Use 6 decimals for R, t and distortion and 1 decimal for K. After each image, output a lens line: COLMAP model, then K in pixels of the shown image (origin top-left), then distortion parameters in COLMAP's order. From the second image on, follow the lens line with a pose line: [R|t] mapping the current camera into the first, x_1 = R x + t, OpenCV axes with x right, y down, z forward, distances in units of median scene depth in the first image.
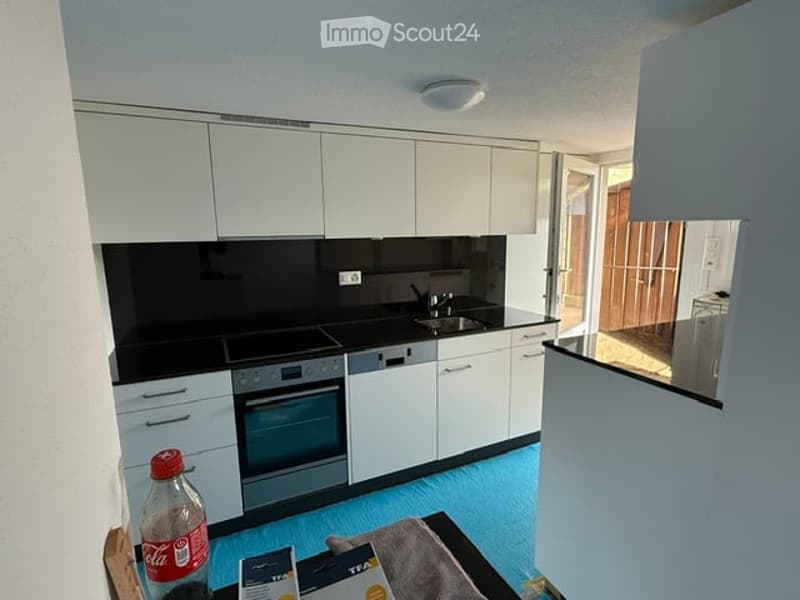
lens RADIAL K [[415.6, 0, 400.0], [0, 415.6, 300.0], [0, 0, 1]] dist [0.002981, 0.000163]
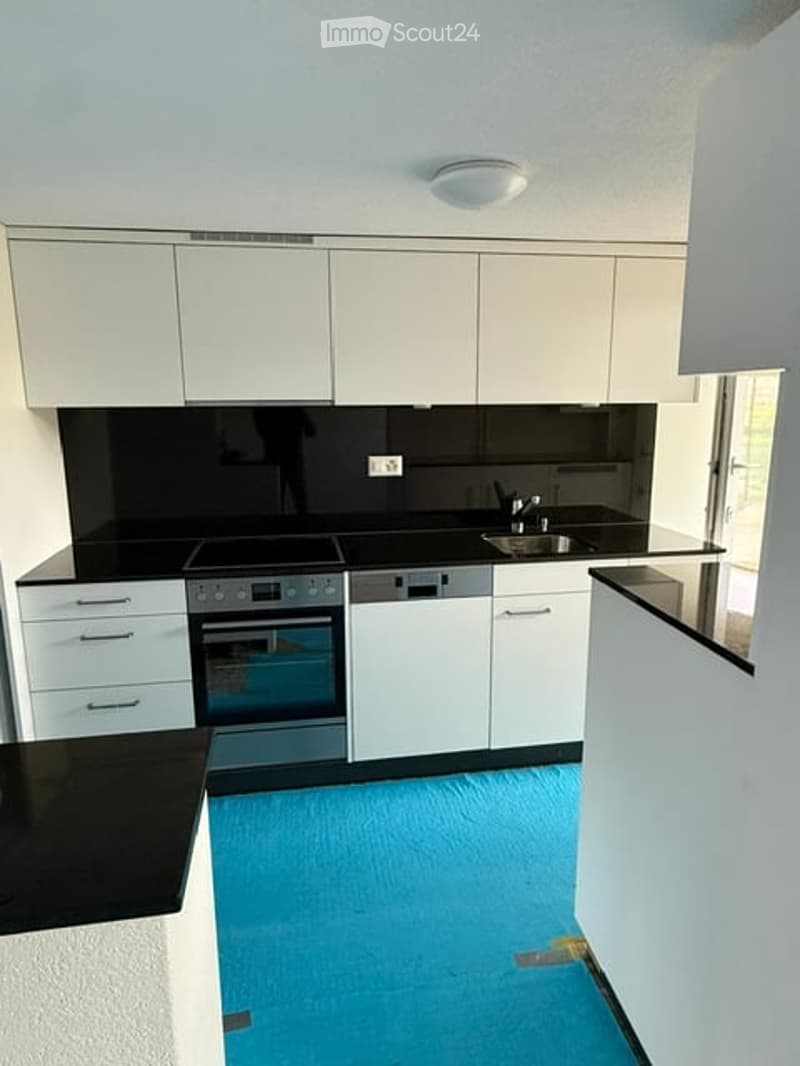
lens RADIAL K [[669.9, 0, 400.0], [0, 669.9, 533.0], [0, 0, 1]] dist [0.005187, 0.000772]
pose [[0.962800, 0.060107, -0.263444, 0.230033], [-0.052482, 0.997977, 0.035890, 0.018124], [0.265068, -0.020728, 0.964007, -0.045465]]
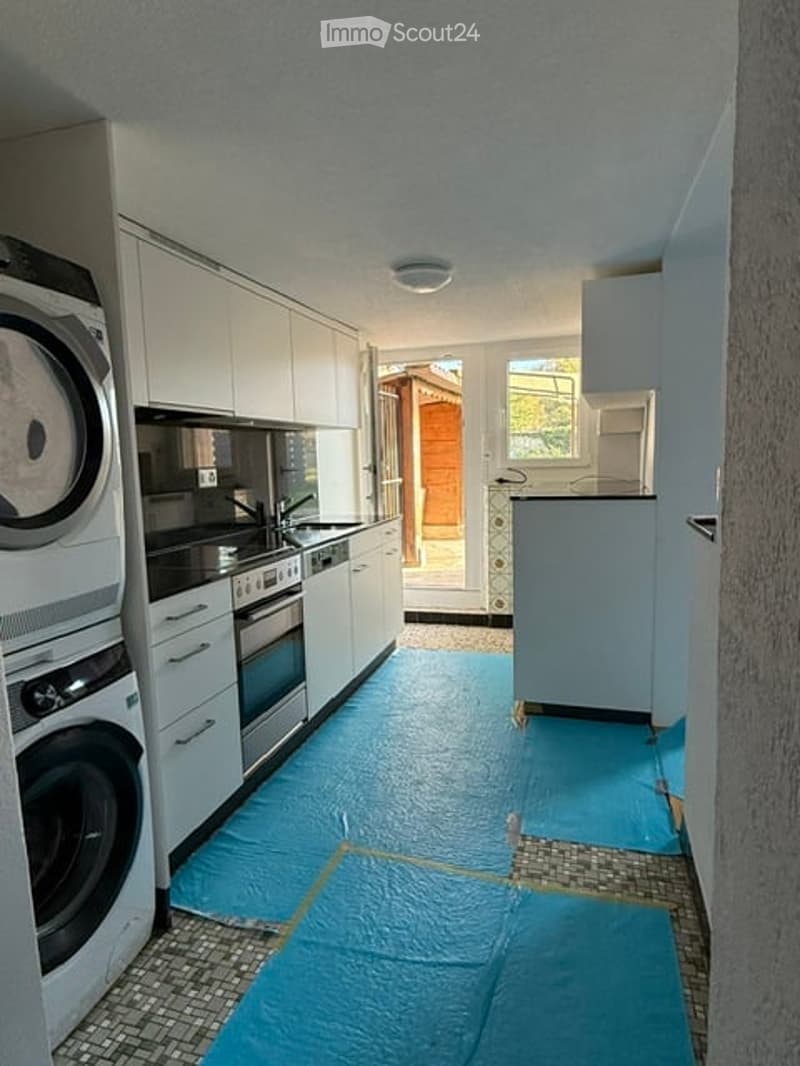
lens RADIAL K [[631.3, 0, 400.0], [0, 631.3, 533.0], [0, 0, 1]] dist [0.007140, 0.000616]
pose [[0.669983, -0.093669, 0.736443, -0.853708], [0.146596, 0.989168, -0.007553, 0.120079], [-0.727758, 0.113020, 0.676457, 0.009351]]
